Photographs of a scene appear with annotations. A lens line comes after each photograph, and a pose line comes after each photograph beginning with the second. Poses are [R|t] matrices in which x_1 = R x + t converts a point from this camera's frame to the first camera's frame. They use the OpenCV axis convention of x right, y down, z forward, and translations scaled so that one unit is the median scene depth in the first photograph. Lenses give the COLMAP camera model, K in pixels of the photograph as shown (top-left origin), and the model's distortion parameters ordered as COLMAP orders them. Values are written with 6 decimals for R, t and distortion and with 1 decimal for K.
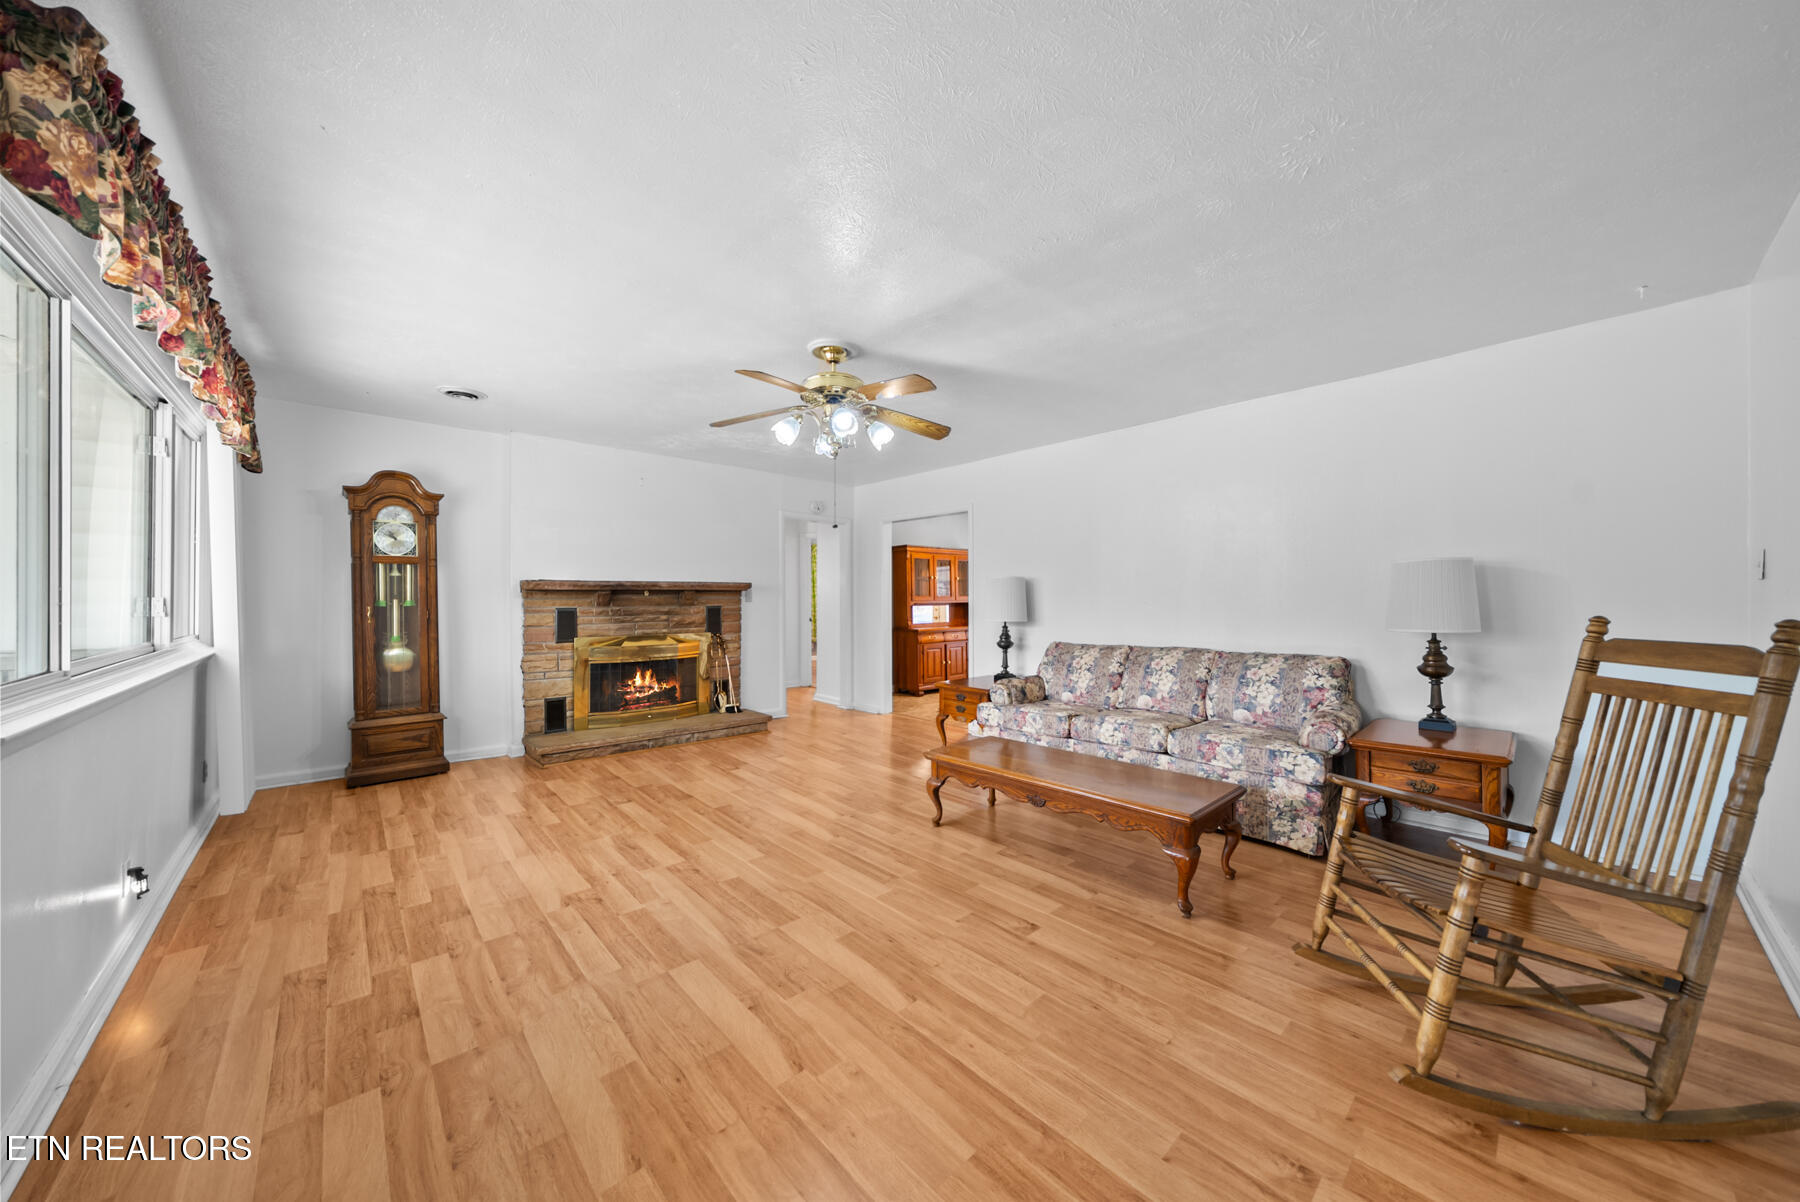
lens RADIAL K [[625.7, 0, 890.2], [0, 625.7, 598.2], [0, 0, 1]] dist [-0.002567, -0.000131]
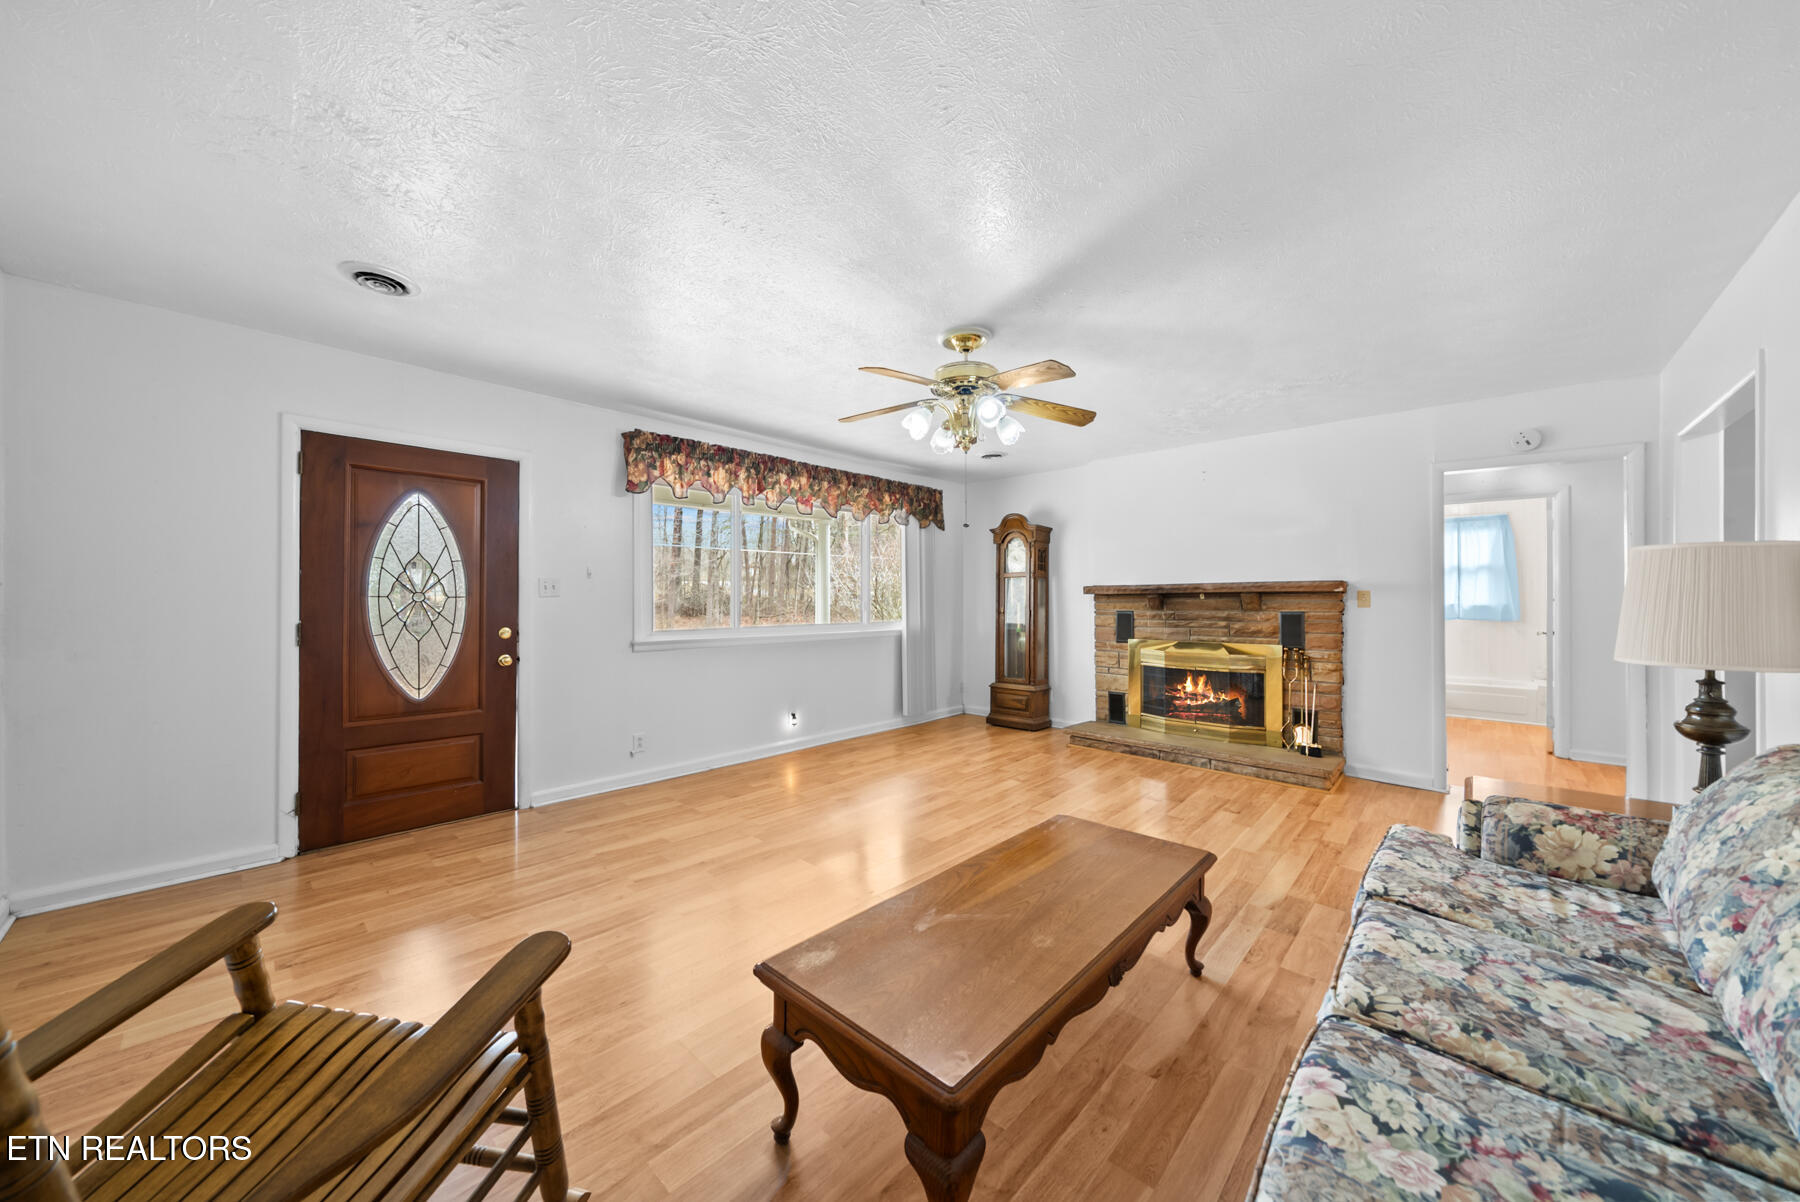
lens RADIAL K [[625.7, 0, 890.2], [0, 625.7, 598.2], [0, 0, 1]] dist [-0.002567, -0.000131]
pose [[0.074301, -0.002558, -0.997233, 0.520596], [-0.001882, 0.999995, -0.002705, -0.002133], [0.997234, 0.002078, 0.074296, 0.506938]]
